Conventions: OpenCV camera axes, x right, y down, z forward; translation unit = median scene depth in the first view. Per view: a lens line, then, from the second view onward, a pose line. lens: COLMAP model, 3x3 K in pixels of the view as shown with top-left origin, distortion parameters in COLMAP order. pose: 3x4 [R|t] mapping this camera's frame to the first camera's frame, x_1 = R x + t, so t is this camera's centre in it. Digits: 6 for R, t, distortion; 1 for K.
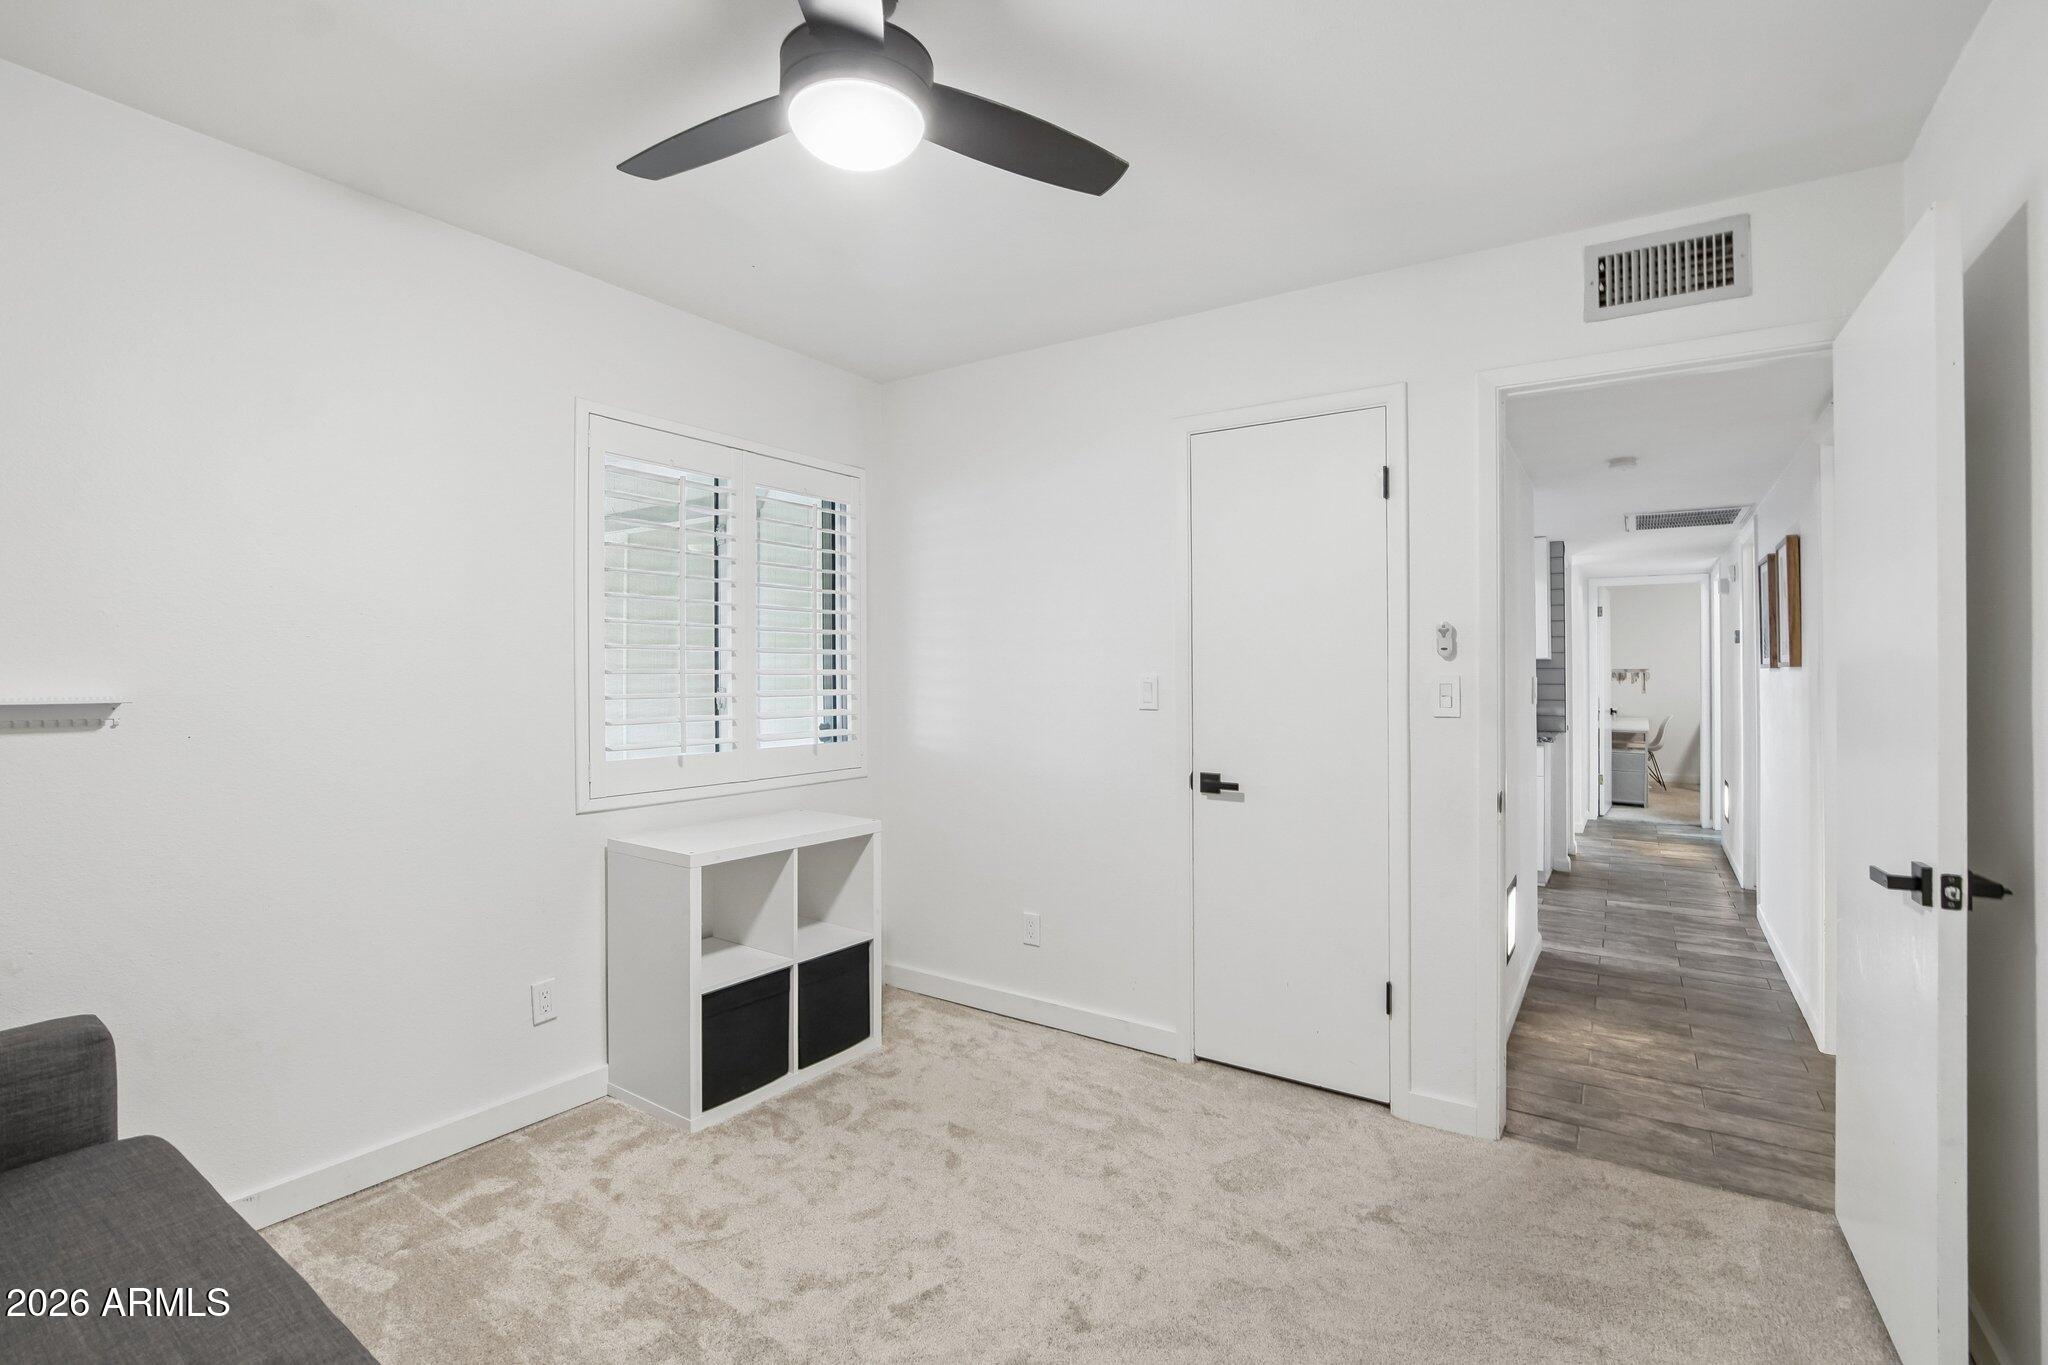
lens RADIAL K [[920.8, 0, 1015.7], [0, 920.8, 689.4], [0, 0, 1]] dist [-0.044649, 0.012323]
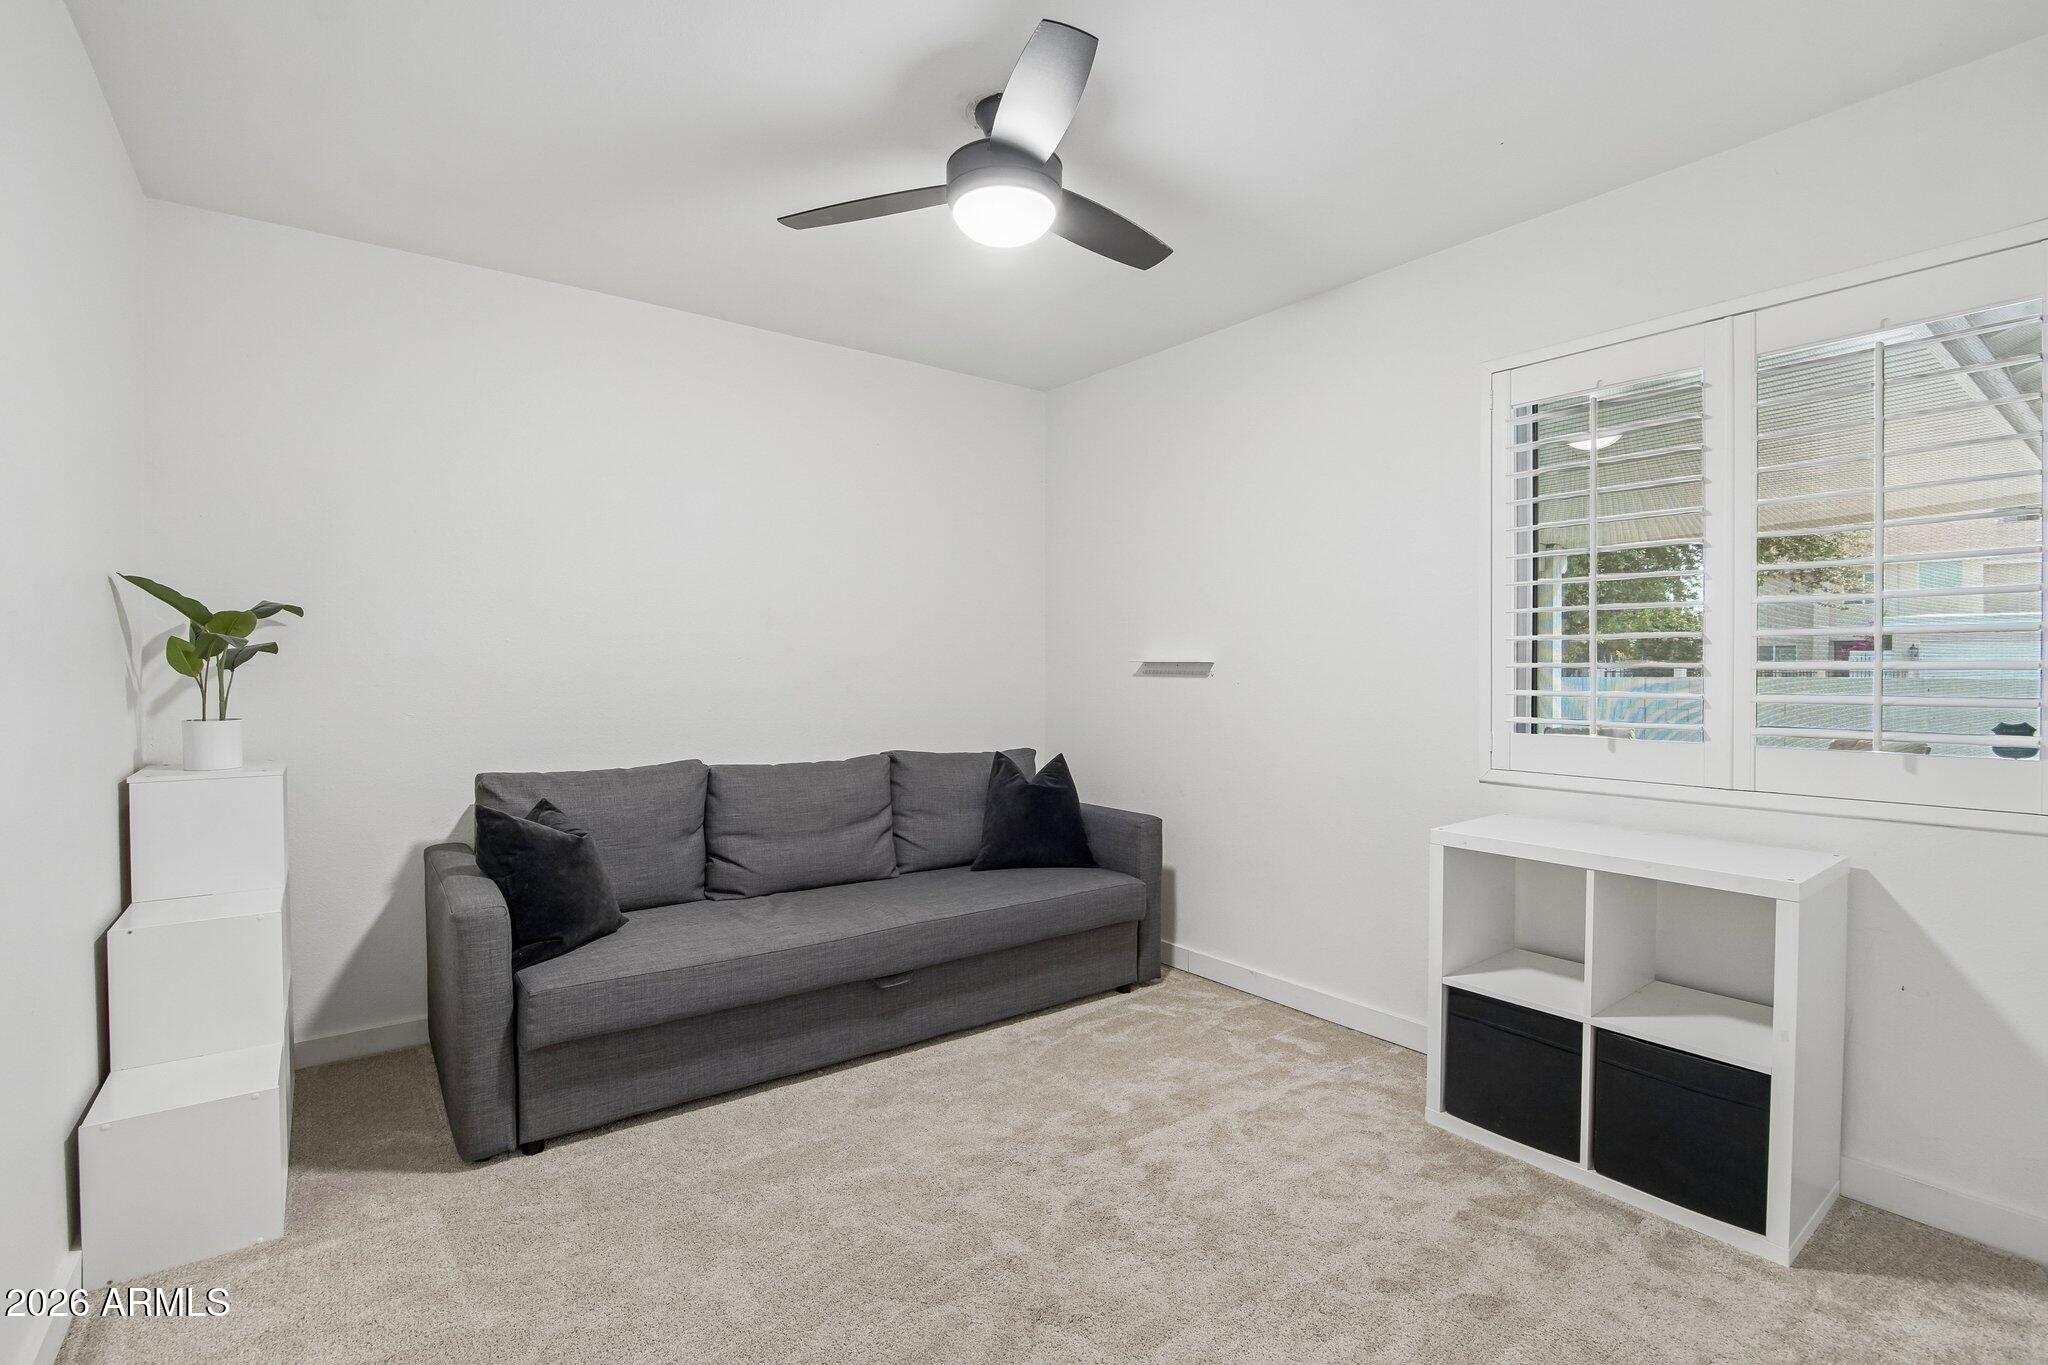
lens RADIAL K [[920.8, 0, 1015.7], [0, 920.8, 689.4], [0, 0, 1]] dist [-0.044649, 0.012323]
pose [[-0.302153, 0.024634, -0.952941, 0.650745], [-0.016725, 0.999375, 0.031138, 0.013228], [0.953113, 0.025347, -0.301552, 0.840716]]
